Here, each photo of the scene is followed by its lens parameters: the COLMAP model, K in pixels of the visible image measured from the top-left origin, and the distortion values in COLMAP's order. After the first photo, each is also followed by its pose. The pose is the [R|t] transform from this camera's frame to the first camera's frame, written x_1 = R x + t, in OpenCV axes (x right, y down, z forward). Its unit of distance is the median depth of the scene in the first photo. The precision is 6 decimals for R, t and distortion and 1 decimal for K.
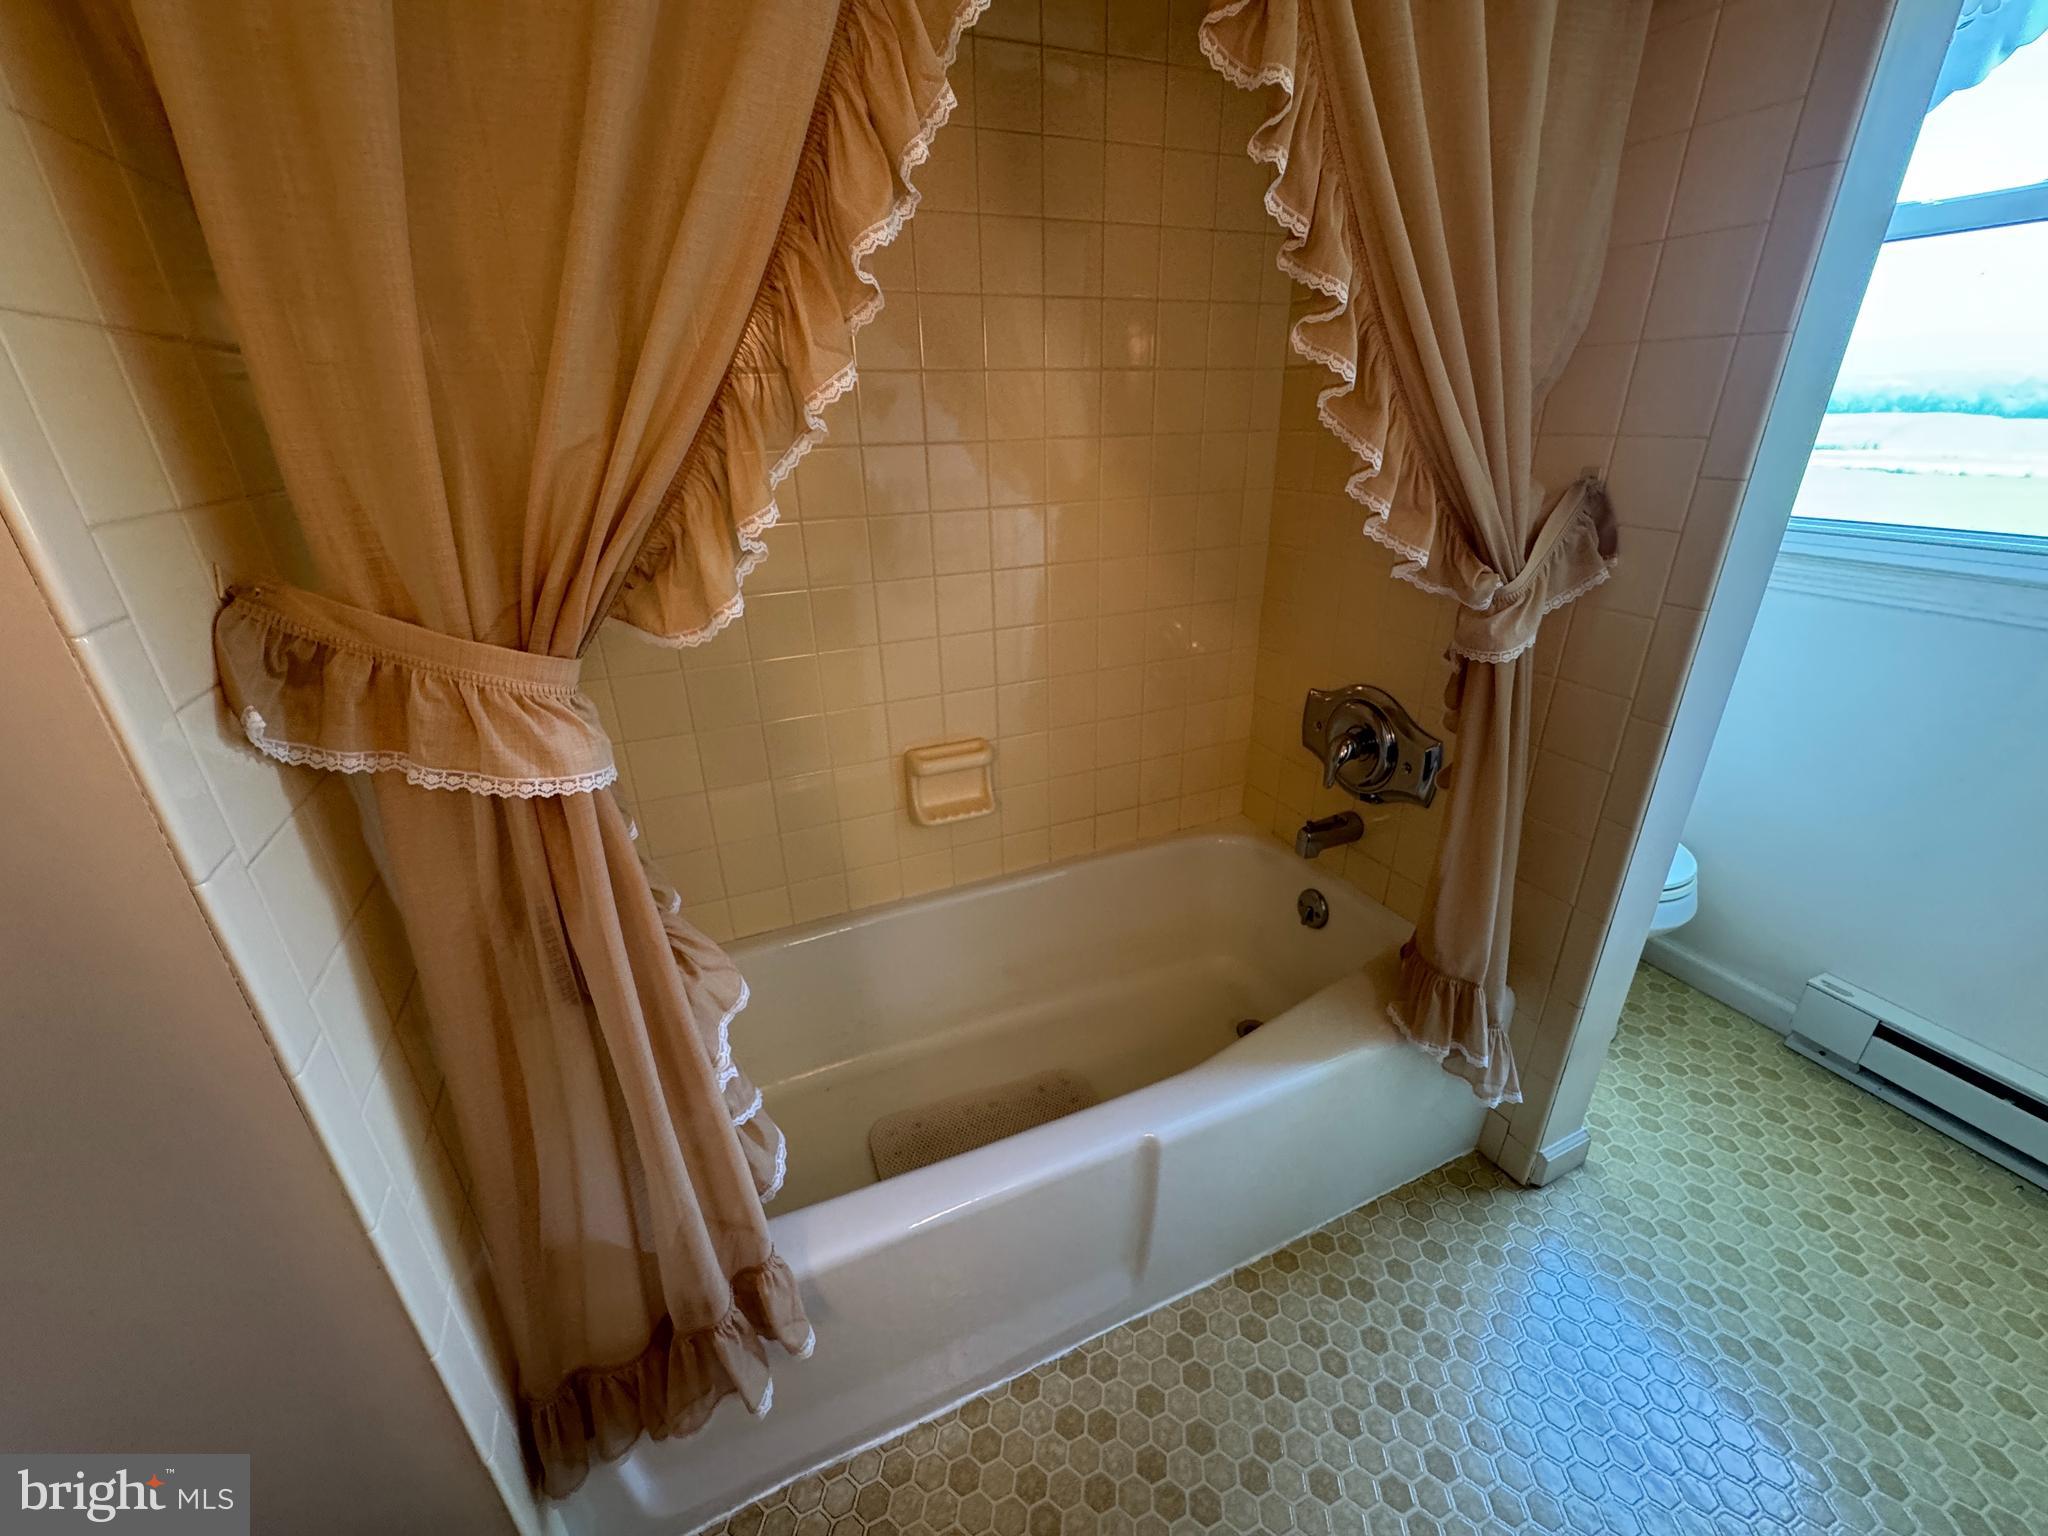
lens RADIAL K [[815.7, 0, 1032.4], [0, 815.7, 770.7], [0, 0, 1]] dist [0.000804, 0.000312]
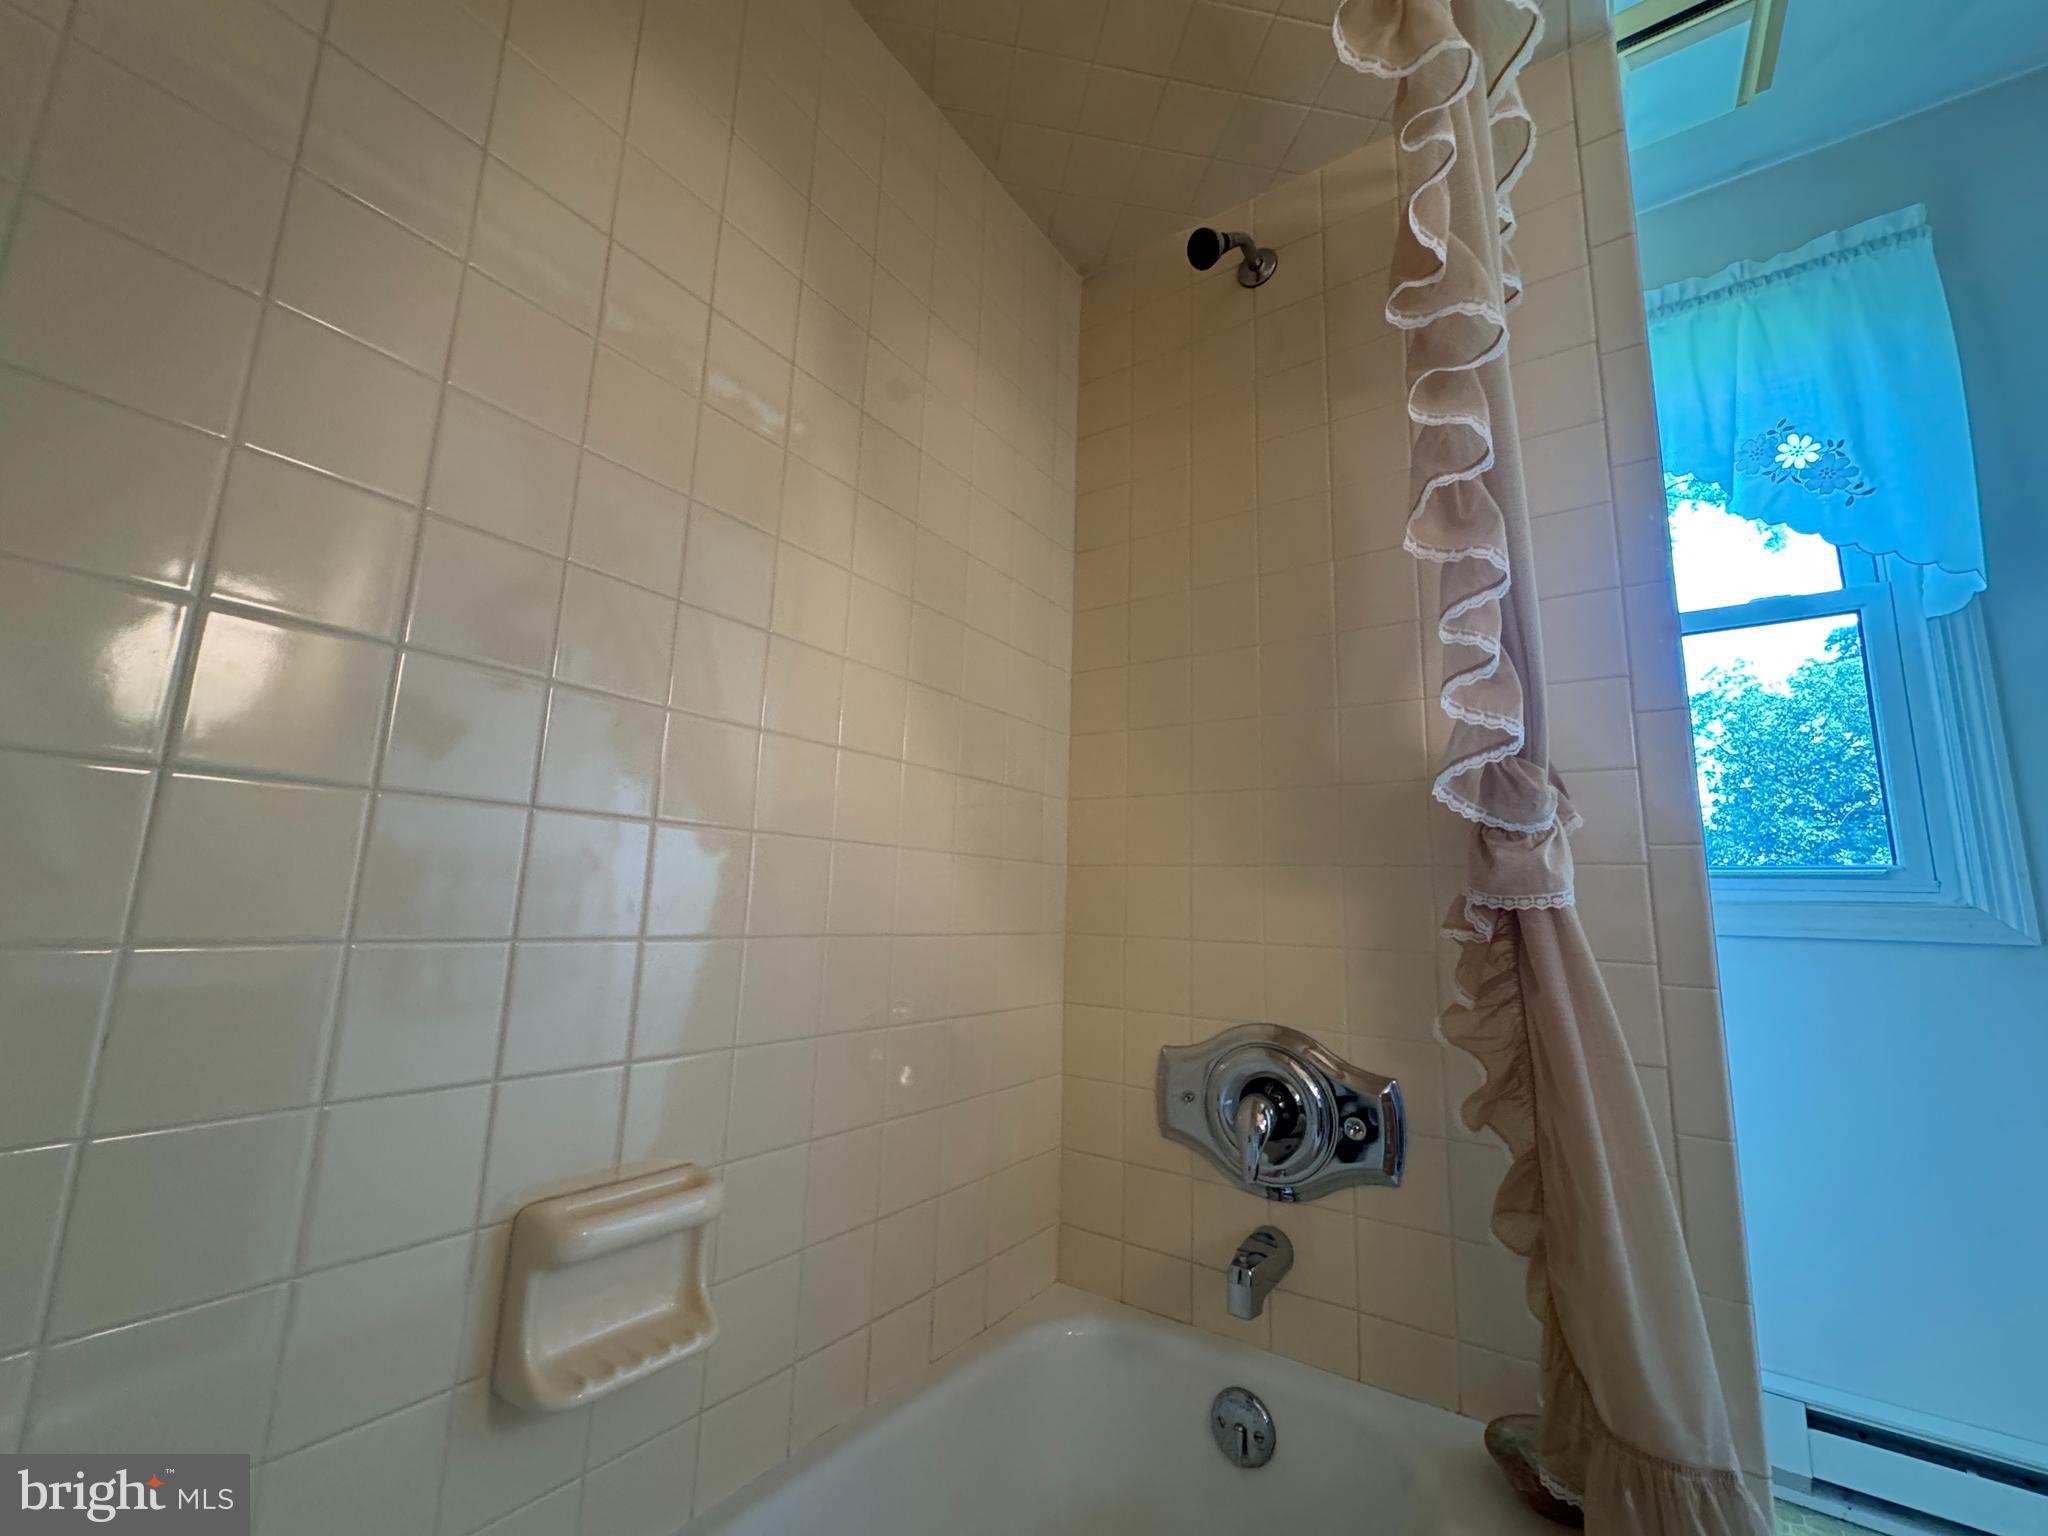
lens RADIAL K [[815.7, 0, 1032.4], [0, 815.7, 770.7], [0, 0, 1]] dist [0.000804, 0.000312]
pose [[0.855157, 0.129527, 0.501925, -0.164336], [0.165627, 0.849247, -0.501345, 0.038778], [-0.491196, 0.511861, 0.704787, 0.443992]]
